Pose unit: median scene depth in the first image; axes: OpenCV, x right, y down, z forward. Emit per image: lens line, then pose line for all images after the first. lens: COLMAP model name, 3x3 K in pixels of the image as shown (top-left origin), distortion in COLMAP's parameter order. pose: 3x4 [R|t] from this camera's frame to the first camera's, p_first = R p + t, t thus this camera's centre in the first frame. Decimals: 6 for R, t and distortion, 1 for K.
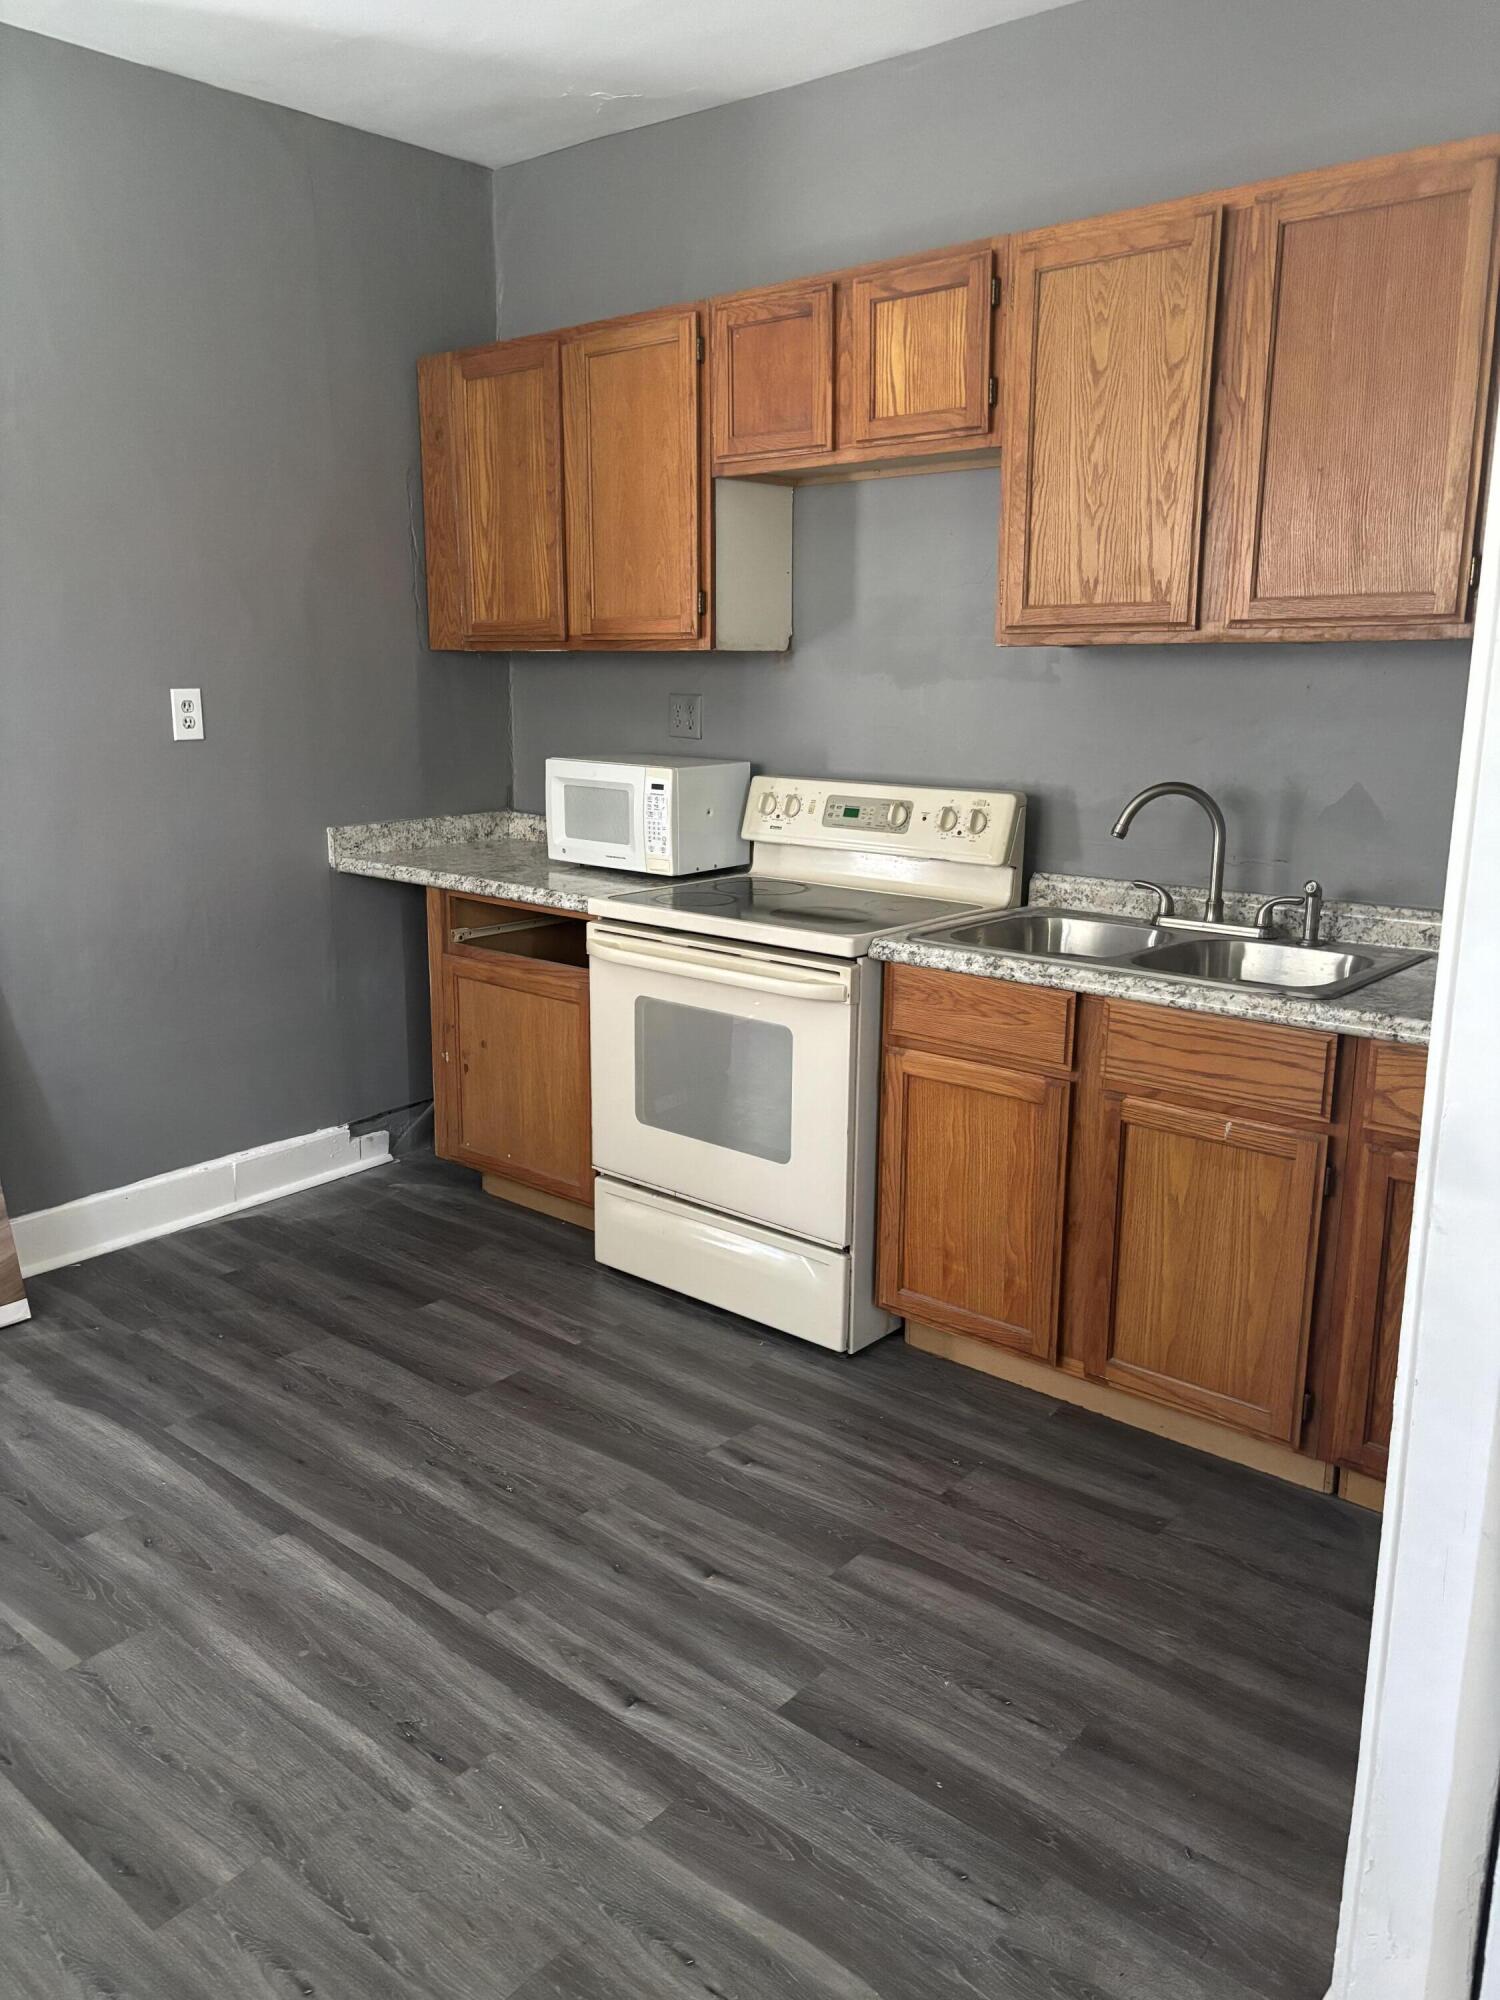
lens RADIAL K [[1534.3, 0, 781.1], [0, 1534.3, 996.7], [0, 0, 1]] dist [0.022535, -0.001797]
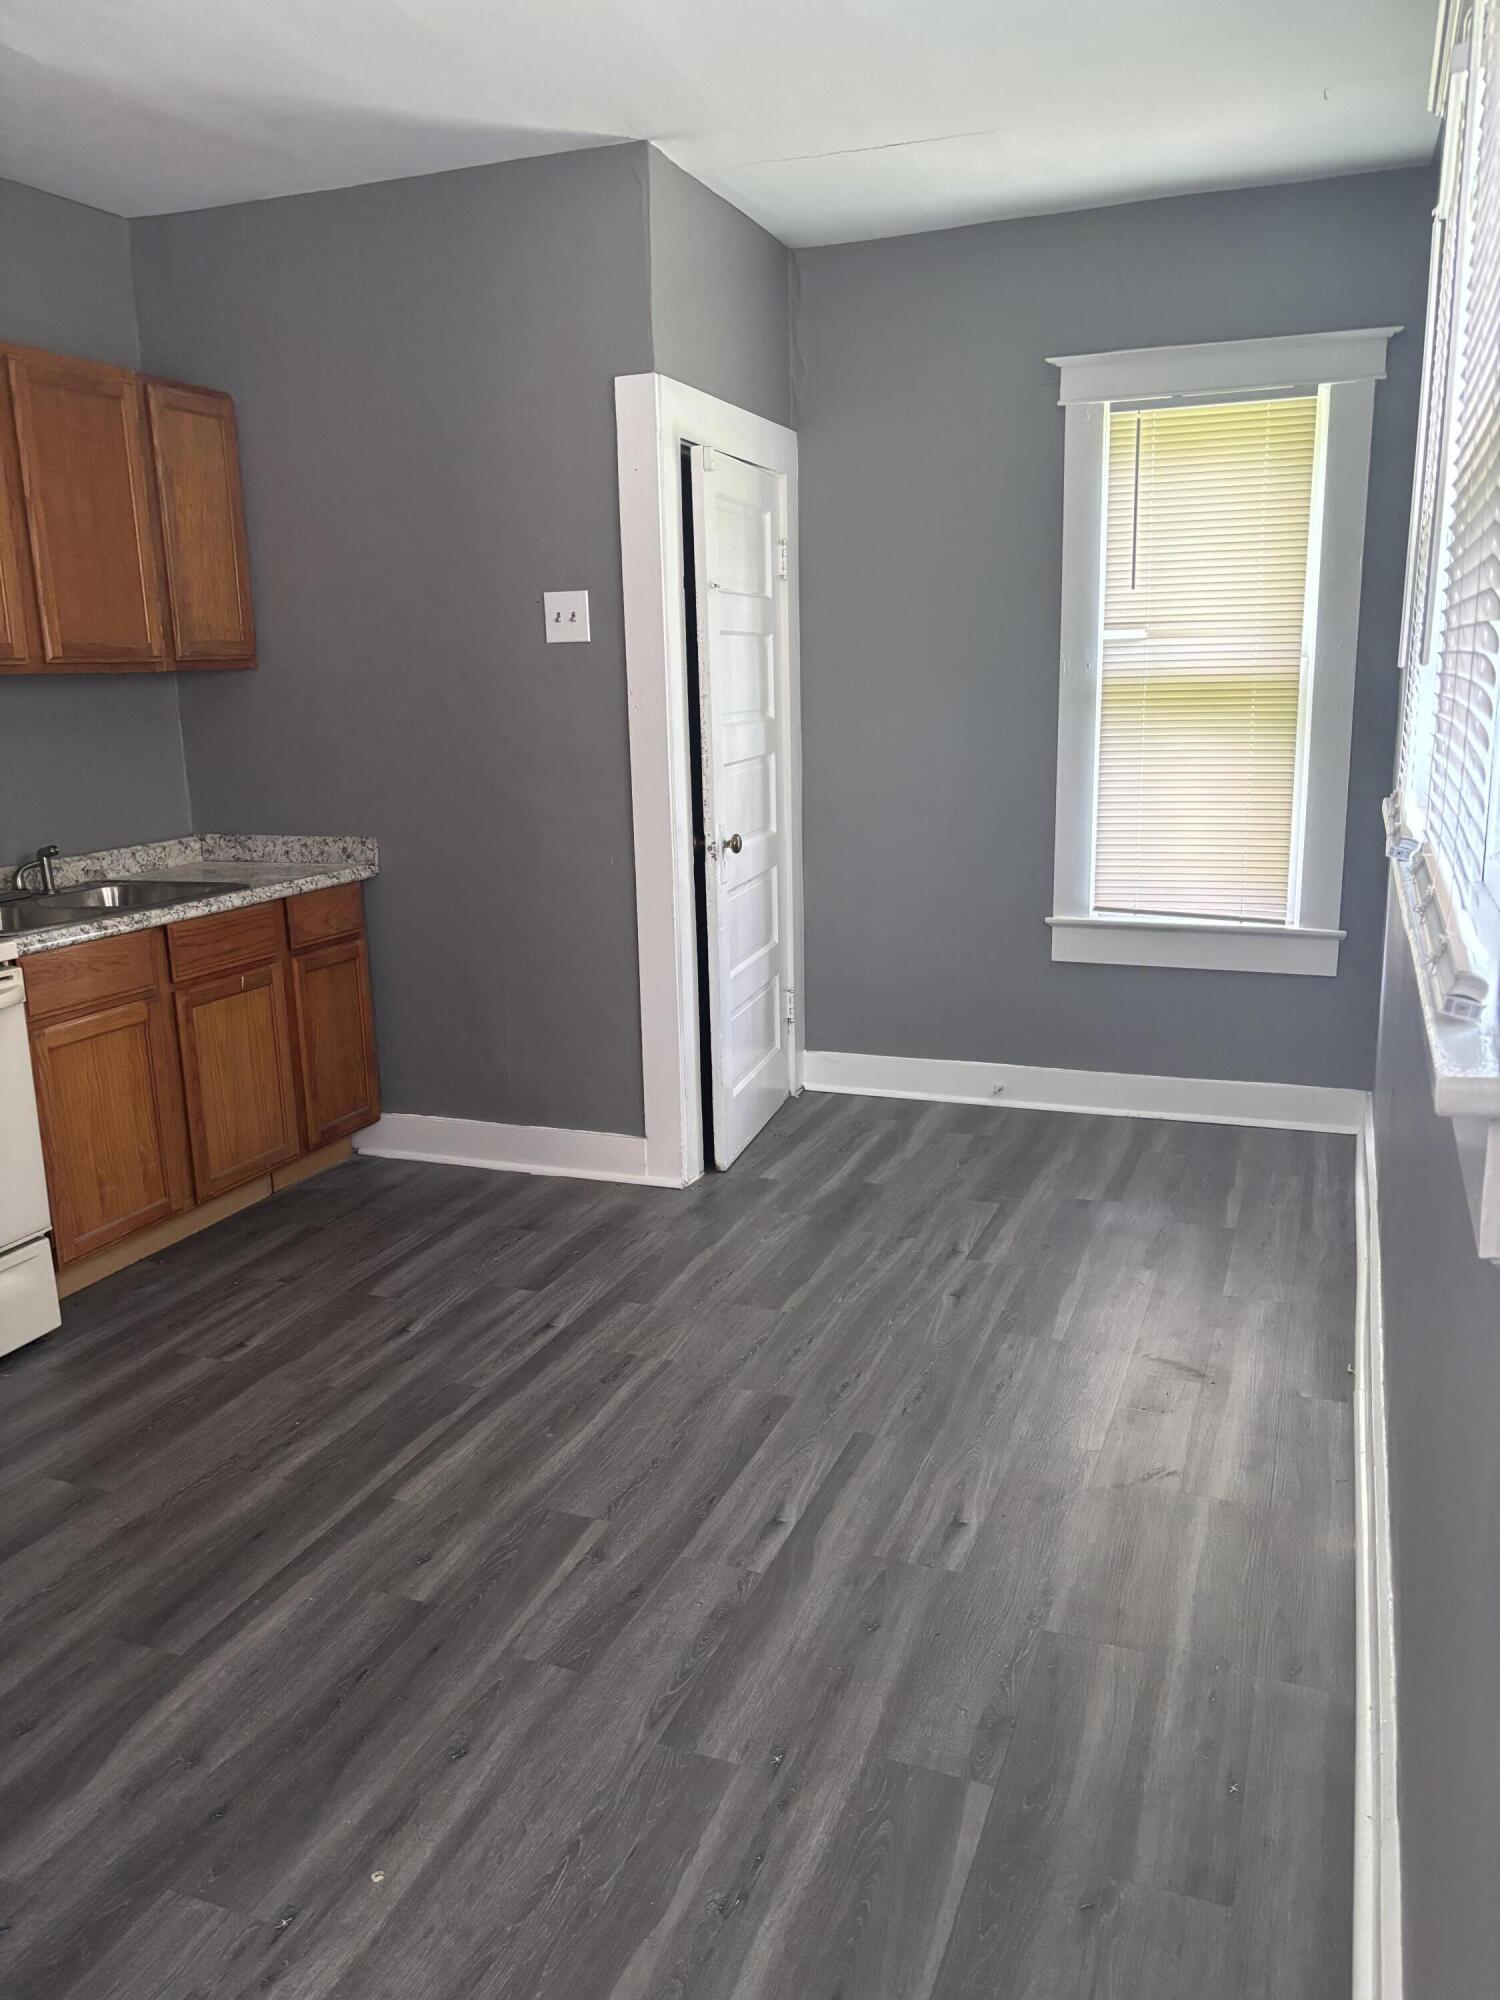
lens RADIAL K [[1500.1, 0, 693.8], [0, 1500.1, 1036.4], [0, 0, 1]] dist [-0.013917, -0.003905]
pose [[-0.302373, -0.218418, 0.927828, -1.238259], [0.230099, 0.927879, 0.293418, -0.198057], [-0.925000, 0.302214, -0.230307, 0.920501]]
